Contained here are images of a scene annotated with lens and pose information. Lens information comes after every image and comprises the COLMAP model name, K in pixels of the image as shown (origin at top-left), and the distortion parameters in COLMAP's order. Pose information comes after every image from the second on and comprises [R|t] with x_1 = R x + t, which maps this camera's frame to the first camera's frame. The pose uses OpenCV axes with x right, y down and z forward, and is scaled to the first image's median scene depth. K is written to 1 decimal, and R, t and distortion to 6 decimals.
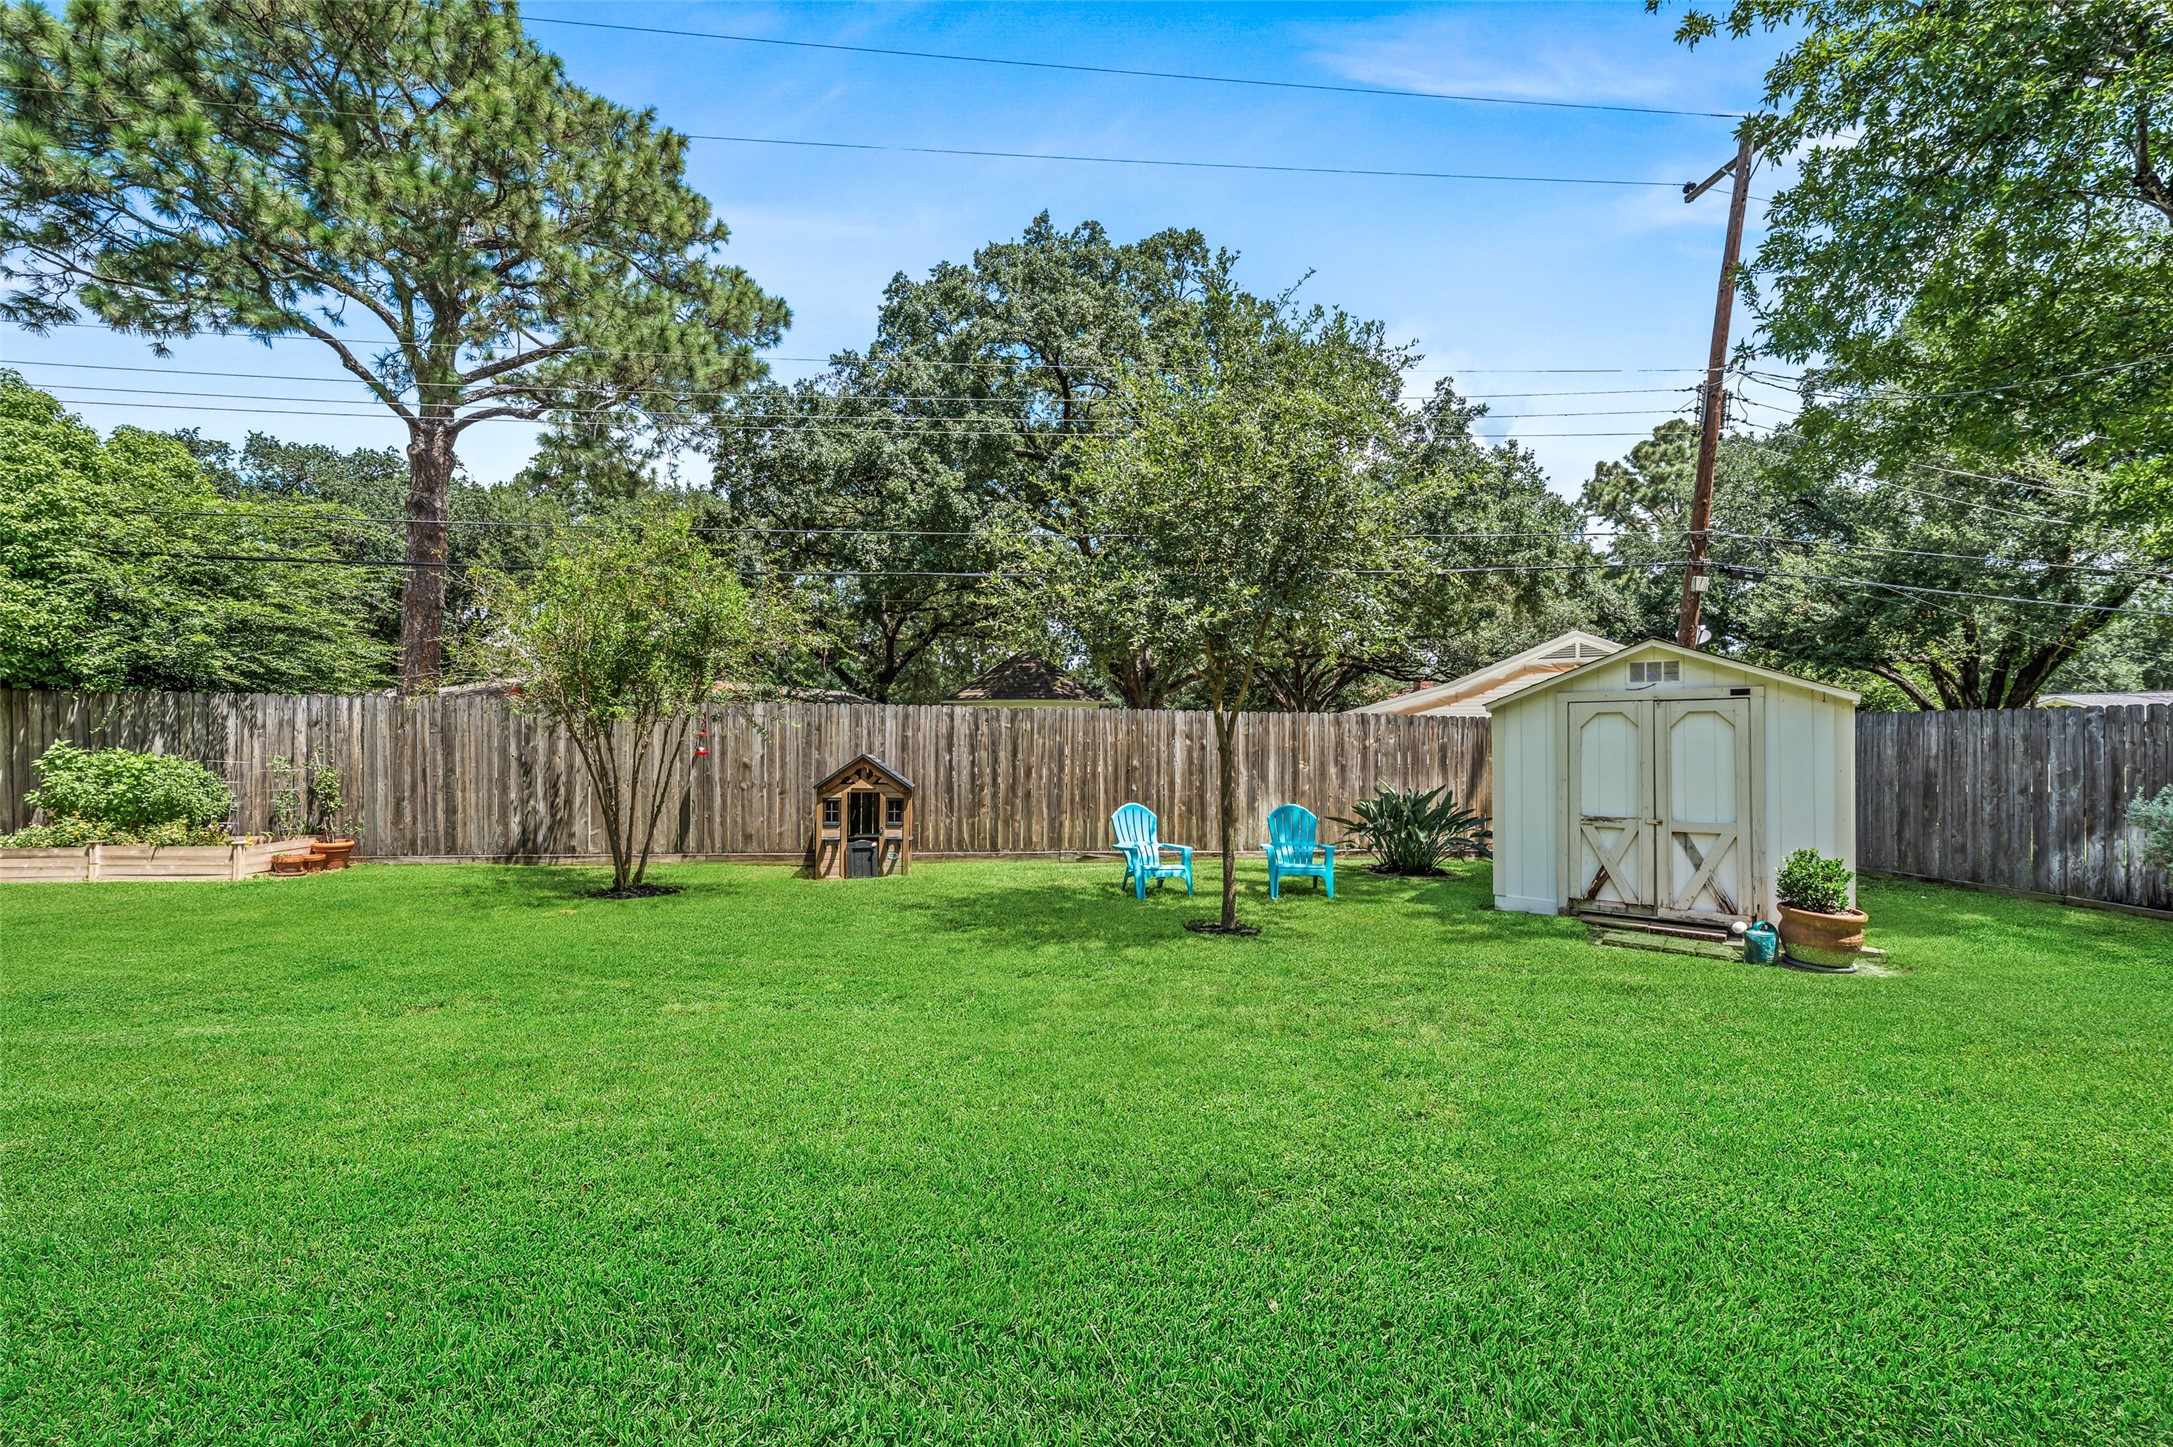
lens RADIAL K [[868.2, 0, 1082.6], [0, 868.2, 733.2], [0, 0, 1]] dist [-0.003365, -0.000165]
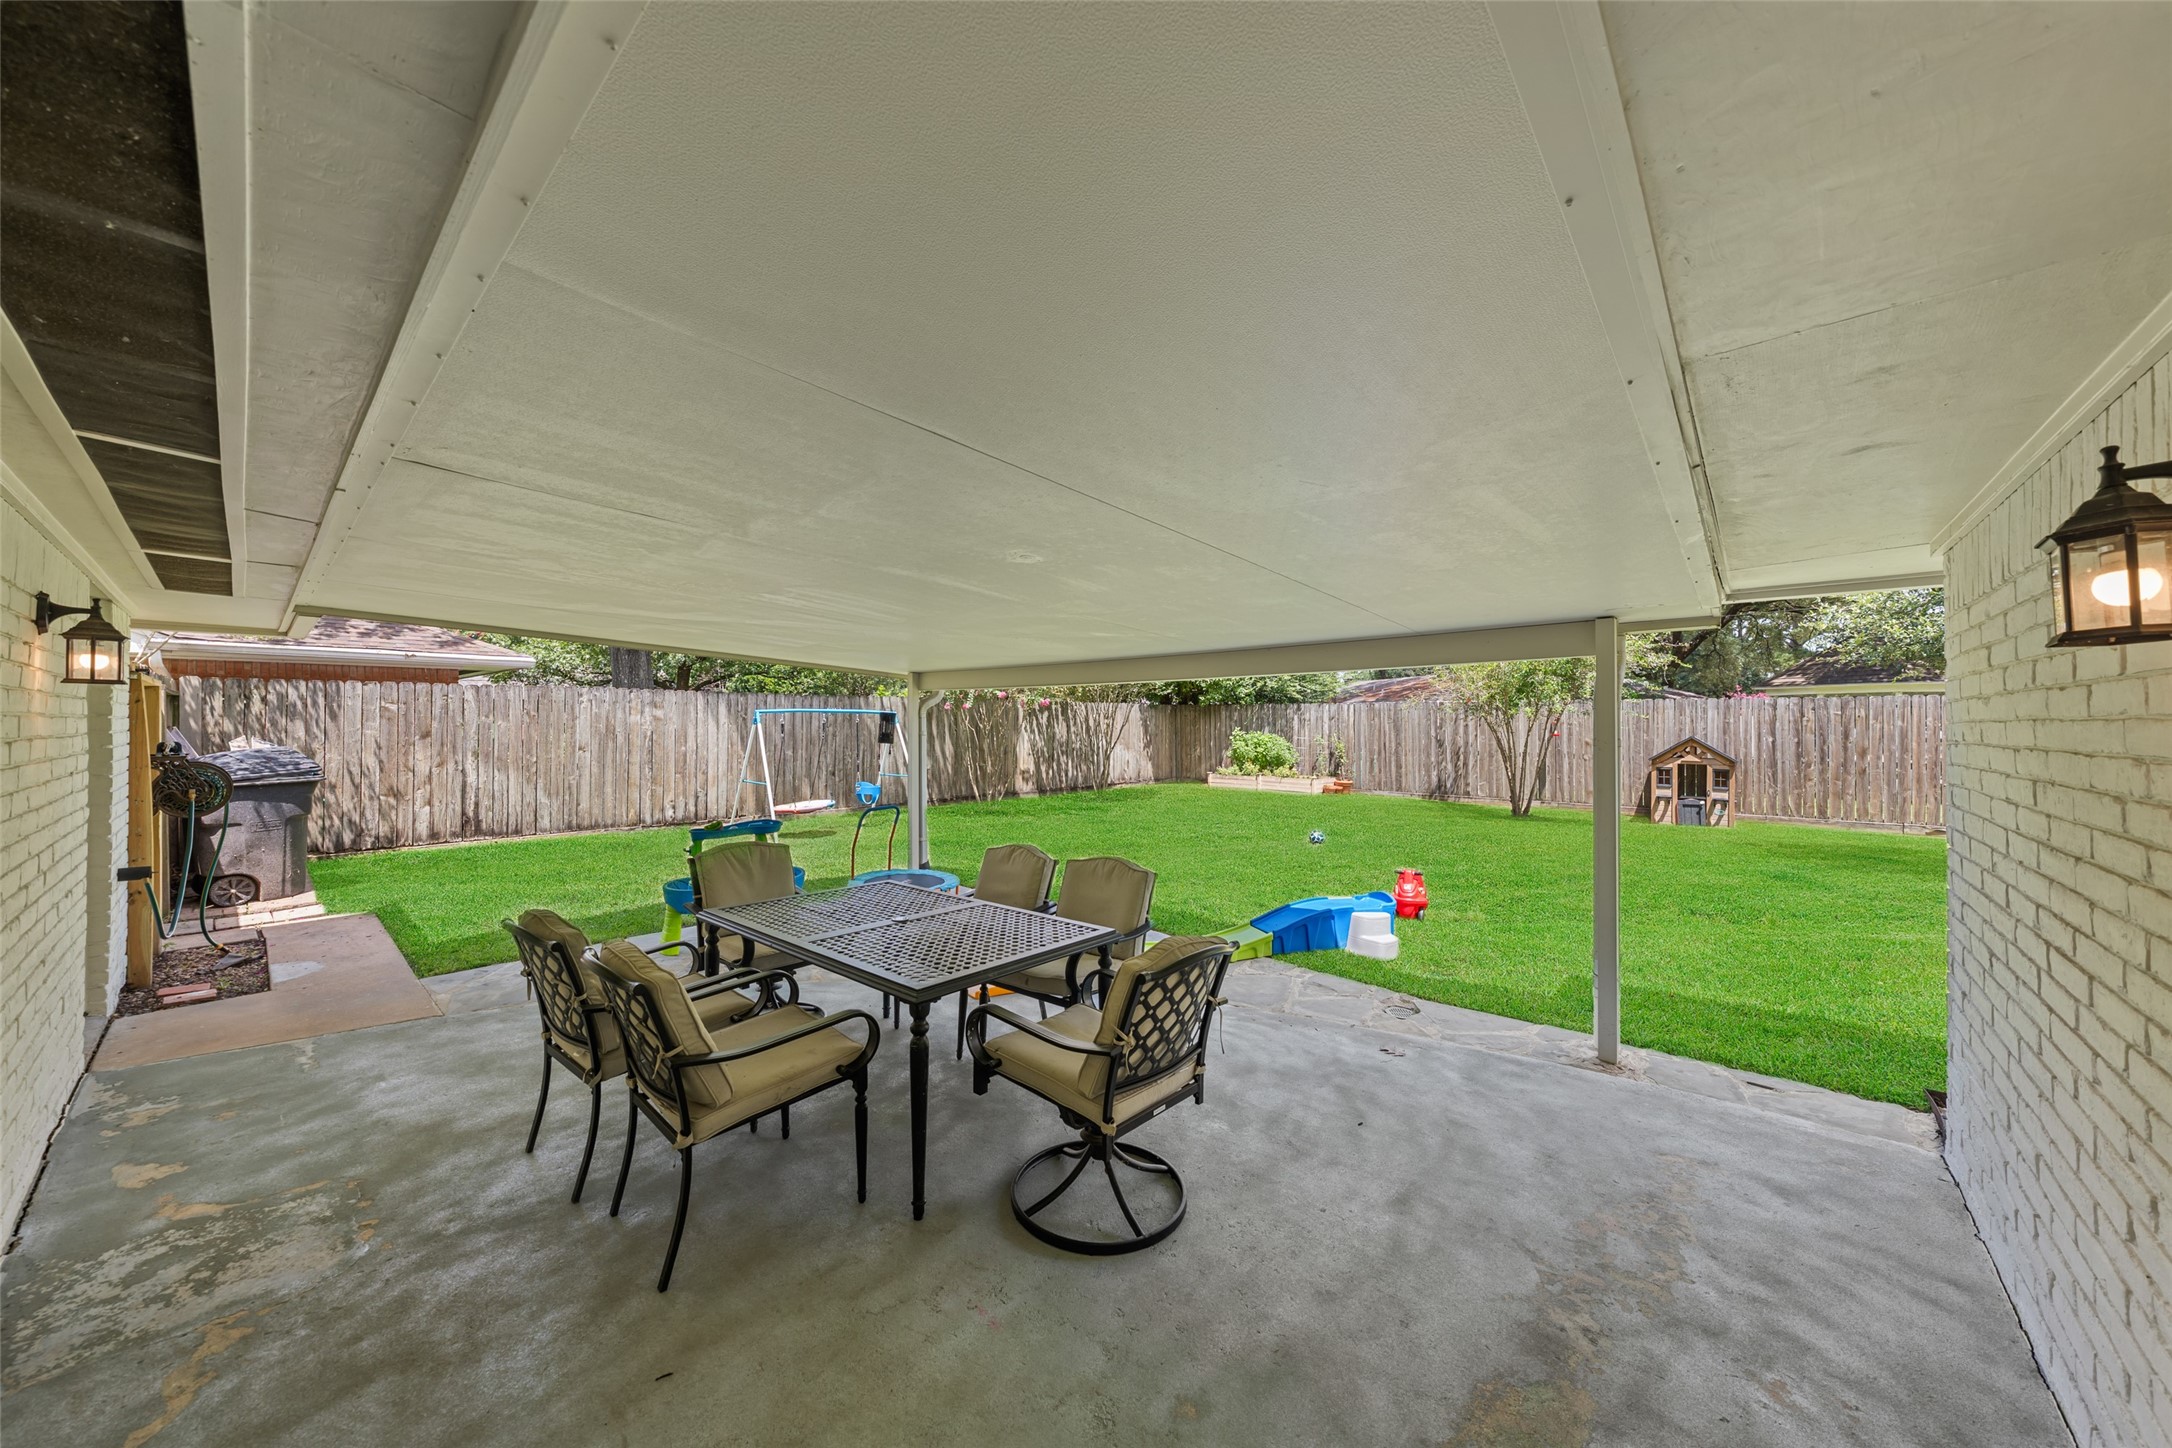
lens RADIAL K [[751.7, 0, 1096.9], [0, 751.7, 720.8], [0, 0, 1]] dist [-0.003347, -0.000196]
pose [[0.647351, -0.009434, -0.762134, 0.041176], [0.009967, 0.999943, -0.003912, -0.004648], [0.762127, -0.005064, 0.647408, -0.463222]]
